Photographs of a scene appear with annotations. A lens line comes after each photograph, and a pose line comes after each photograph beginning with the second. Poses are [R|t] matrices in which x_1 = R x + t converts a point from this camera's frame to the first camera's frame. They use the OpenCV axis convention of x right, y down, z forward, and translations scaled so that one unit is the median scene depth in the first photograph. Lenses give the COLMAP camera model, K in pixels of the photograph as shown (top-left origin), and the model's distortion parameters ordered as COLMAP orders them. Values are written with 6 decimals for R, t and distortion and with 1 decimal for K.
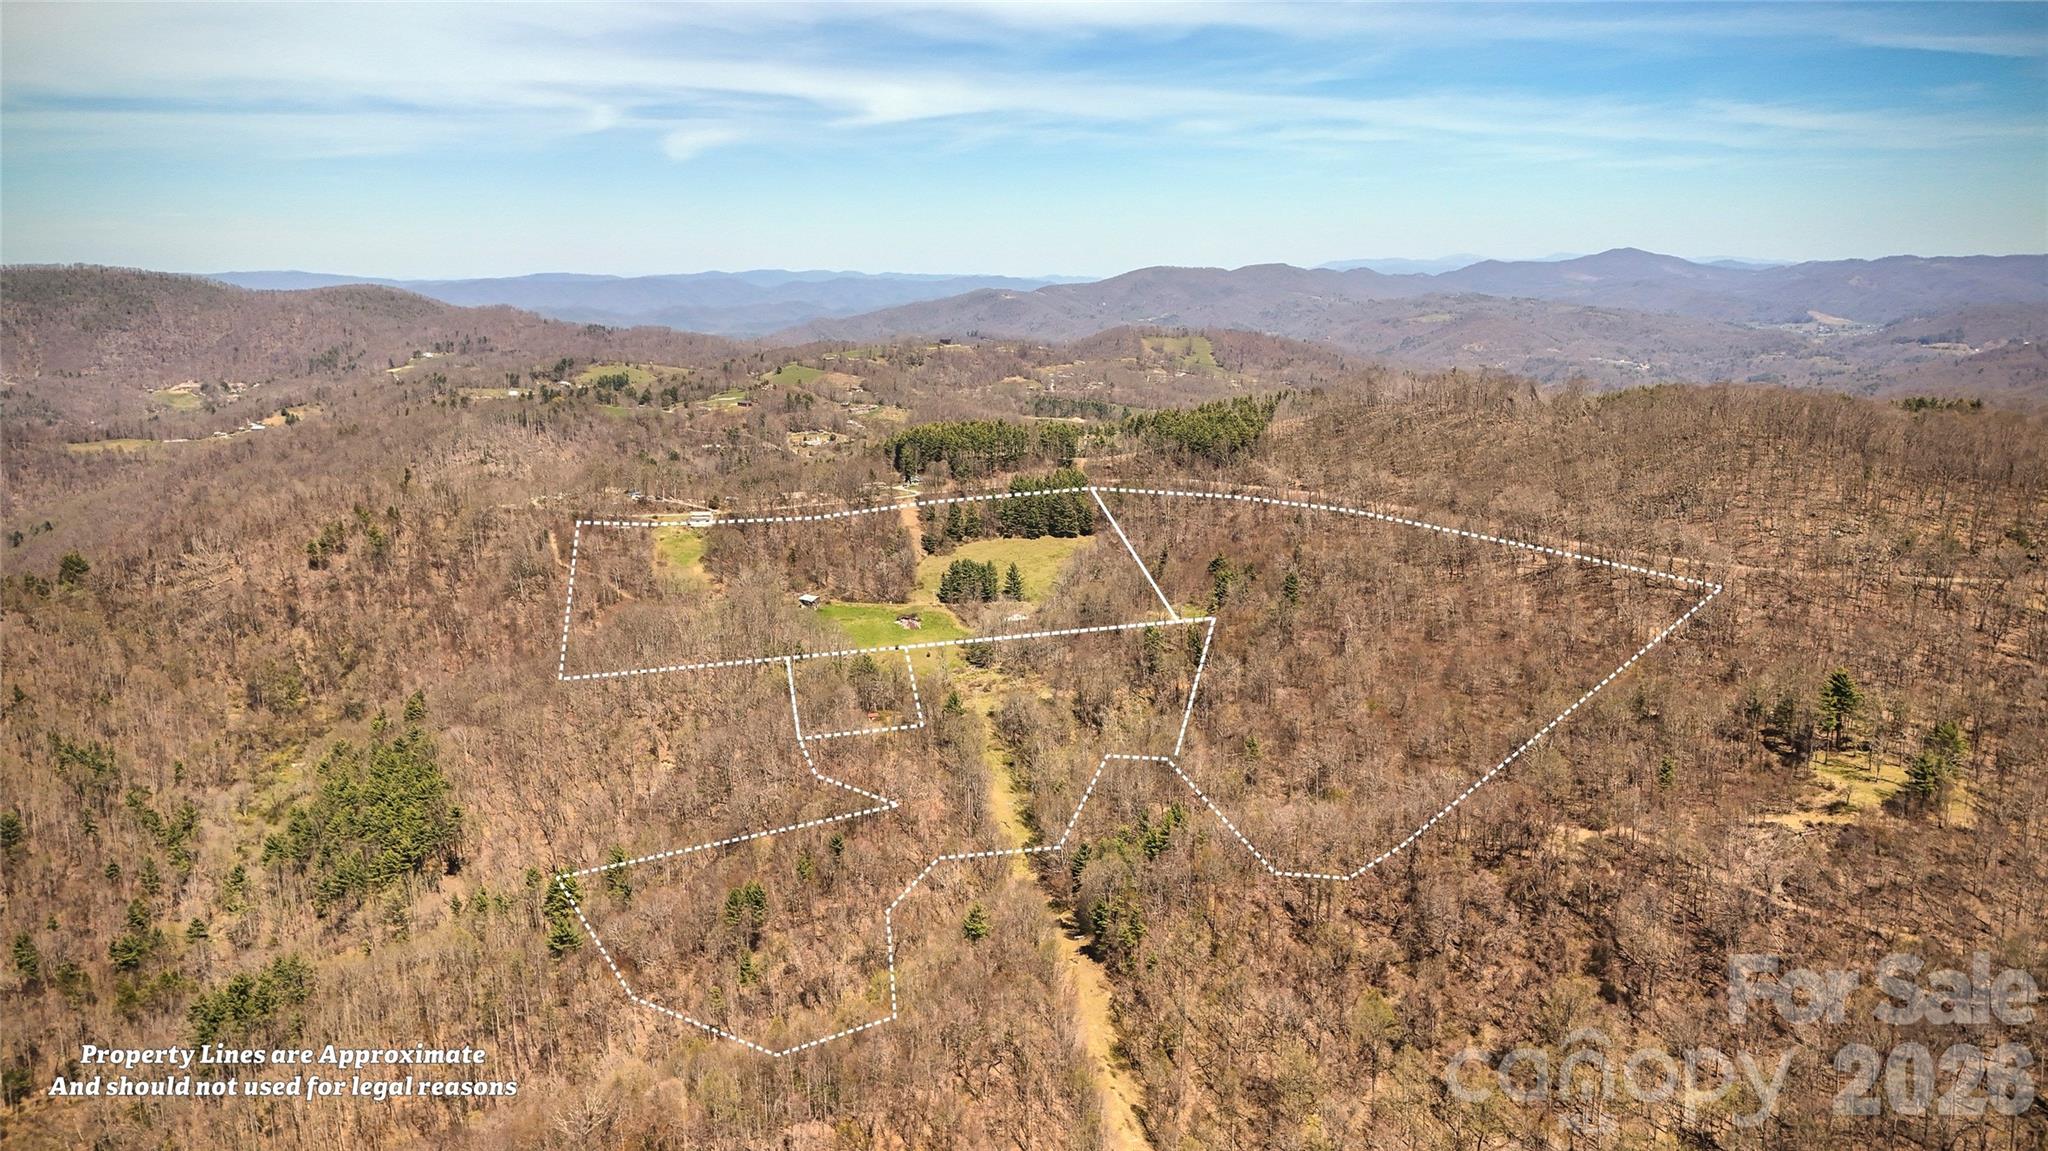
lens RADIAL K [[1534.5, 0, 1007.1], [0, 1534.5, 571.9], [0, 0, 1]] dist [0.115860, -0.156690]
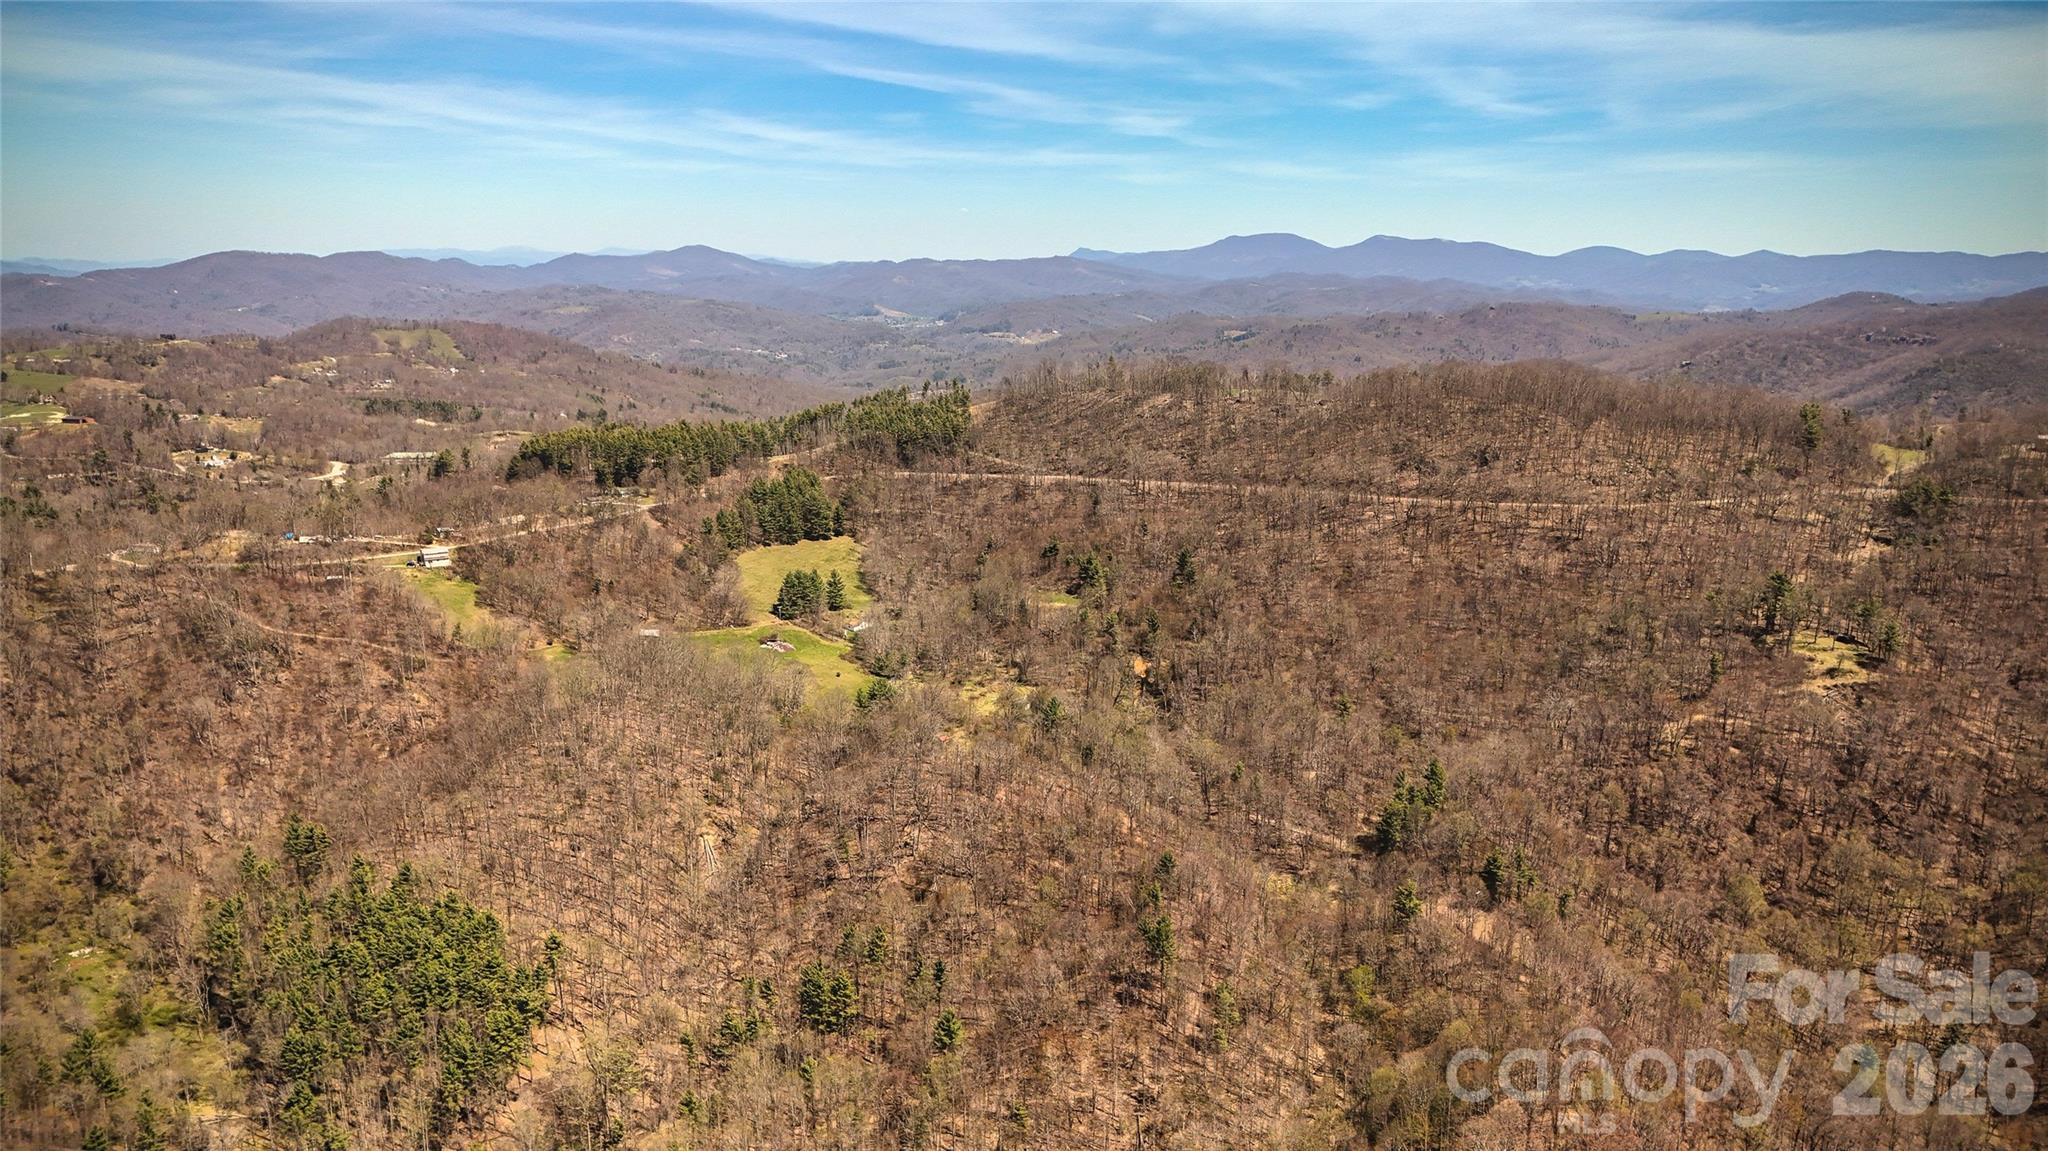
lens RADIAL K [[1534.5, 0, 1007.1], [0, 1534.5, 571.9], [0, 0, 1]] dist [0.115860, -0.156690]
pose [[0.832467, -0.099783, 0.545016, -0.110608], [0.096977, 0.994706, 0.033989, -0.006866], [-0.545522, 0.024559, 0.837736, 0.039587]]
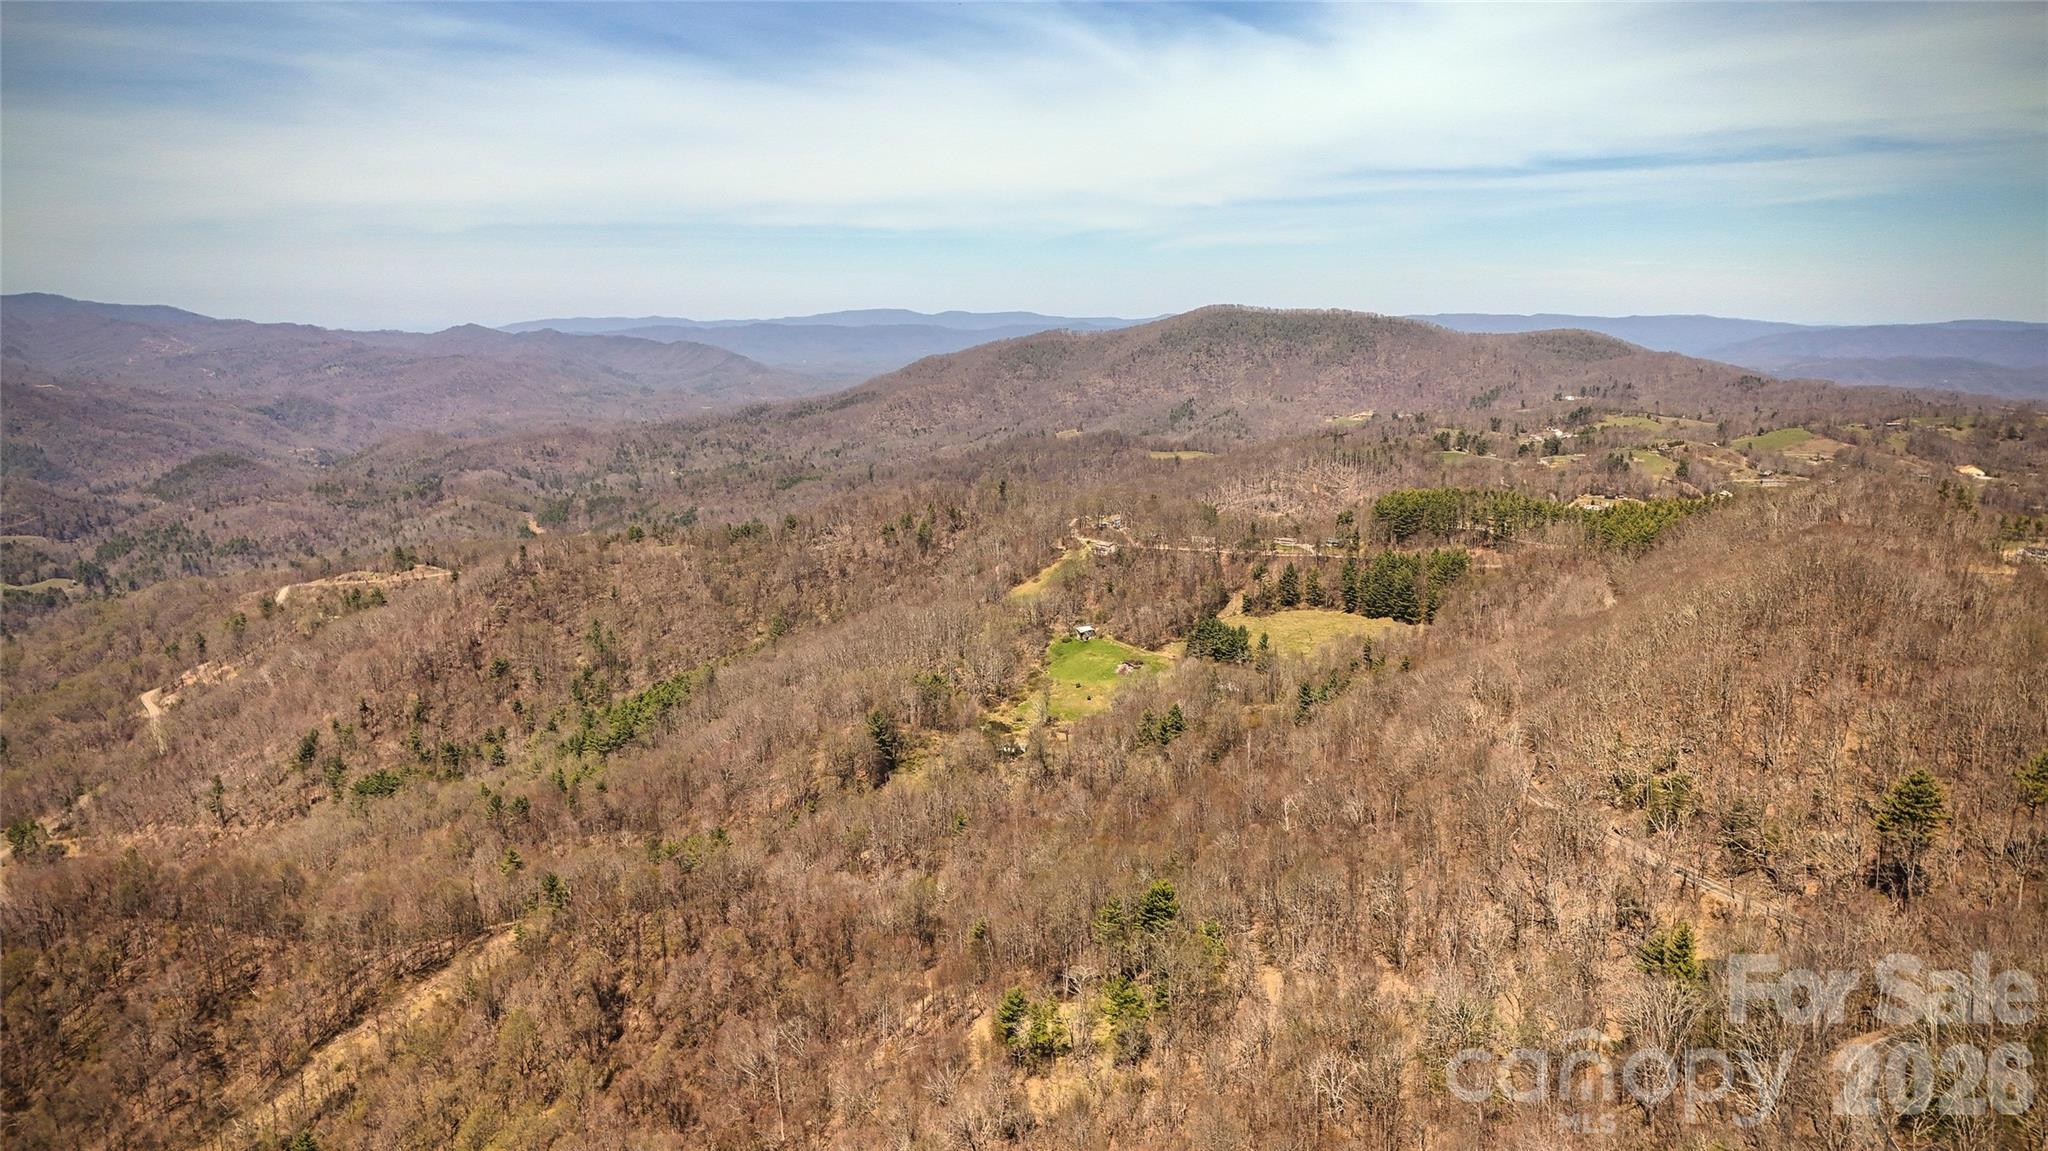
lens RADIAL K [[1484.6, 0, 1024.0], [0, 1484.6, 575.5], [0, 0, 1]] dist [0.179466, -0.283712]
pose [[0.657322, 0.146636, -0.739206, 0.153364], [-0.161682, 0.985487, 0.051719, -0.016881], [0.736062, 0.085520, 0.671491, 0.069268]]
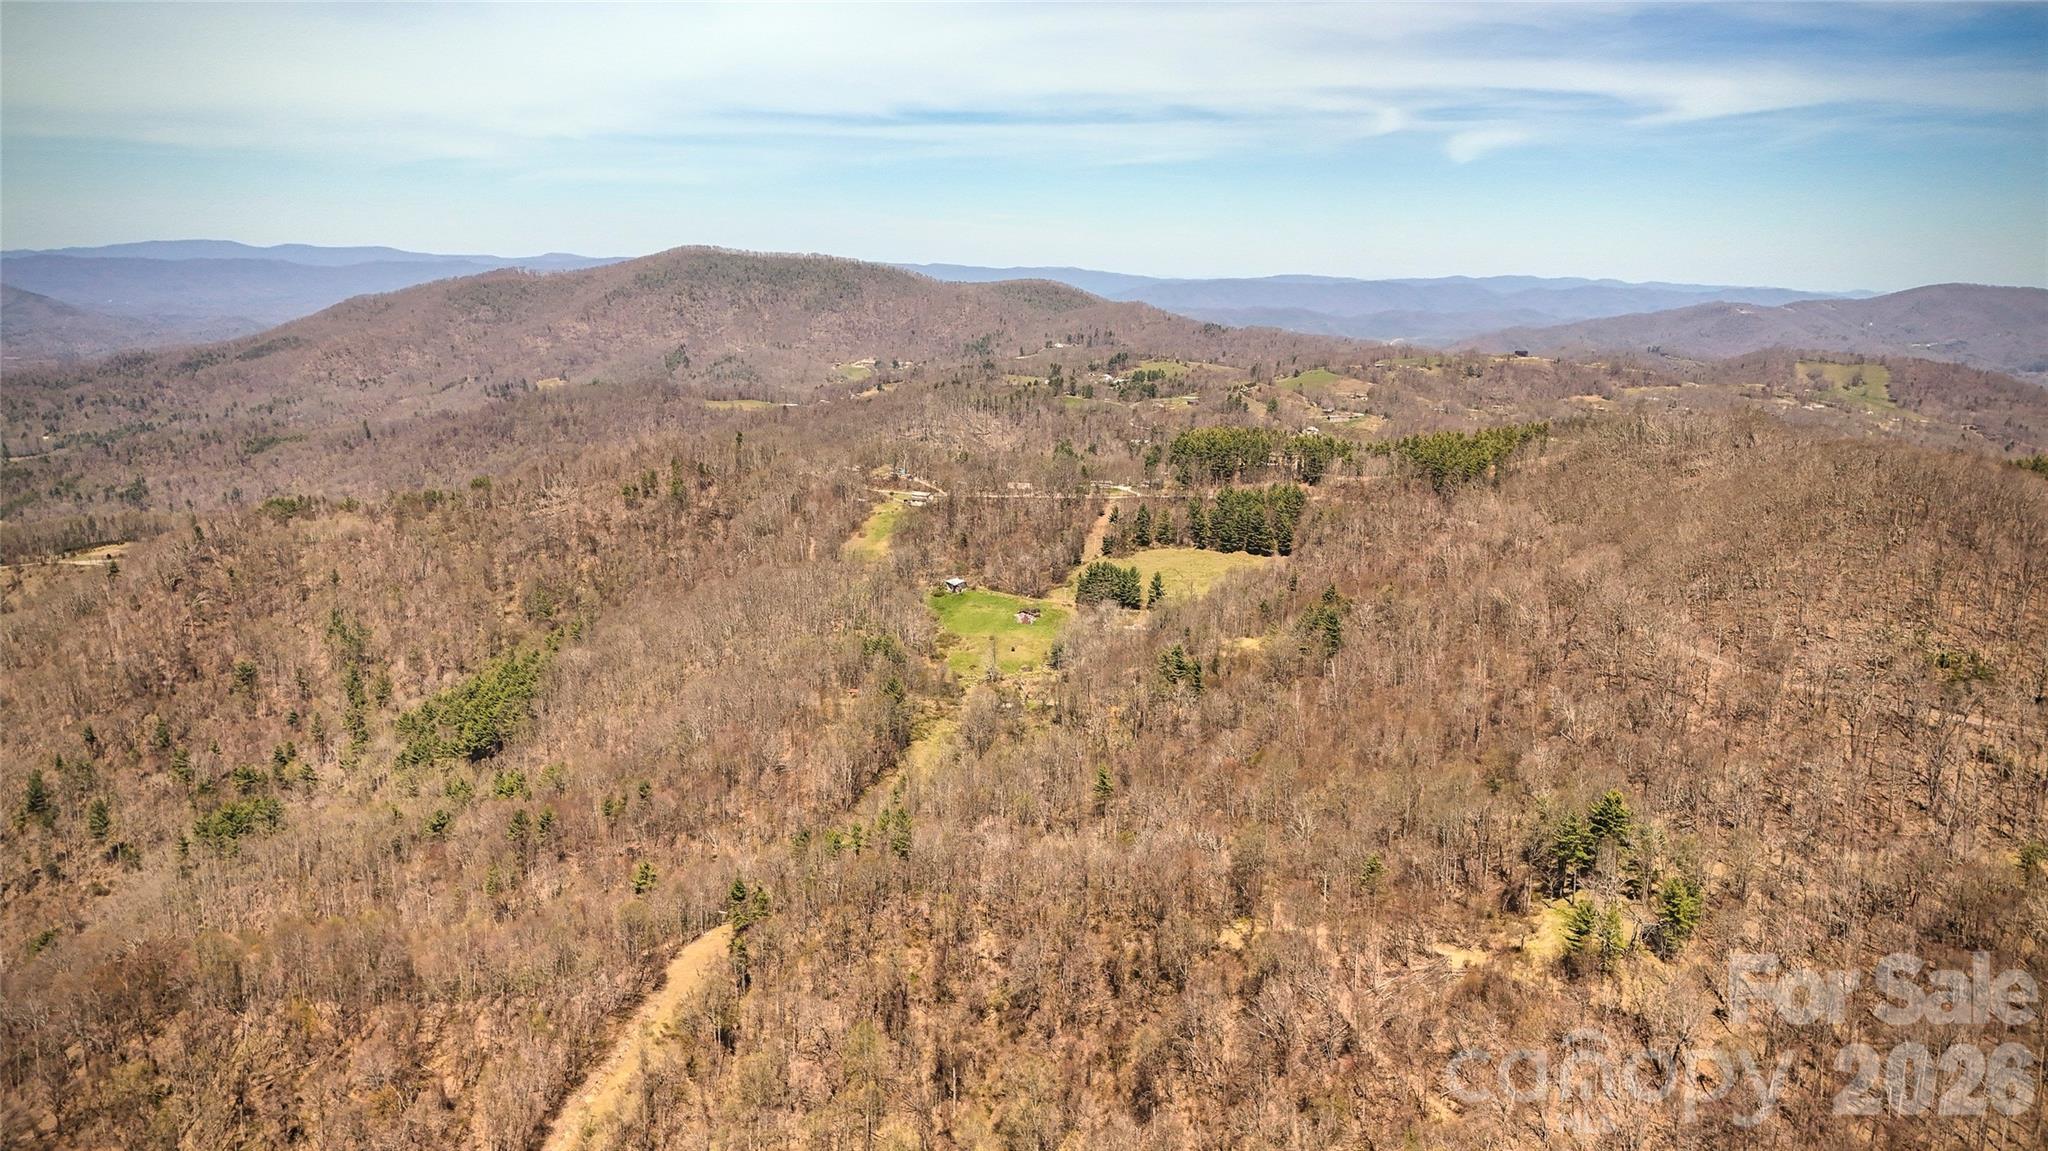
lens RADIAL K [[1534.5, 0, 1007.1], [0, 1534.5, 571.9], [0, 0, 1]] dist [0.115860, -0.156690]
pose [[0.890163, 0.118199, -0.440044, 0.090782], [-0.119152, 0.992547, 0.025572, -0.005089], [0.439786, 0.029669, 0.897612, 0.022514]]
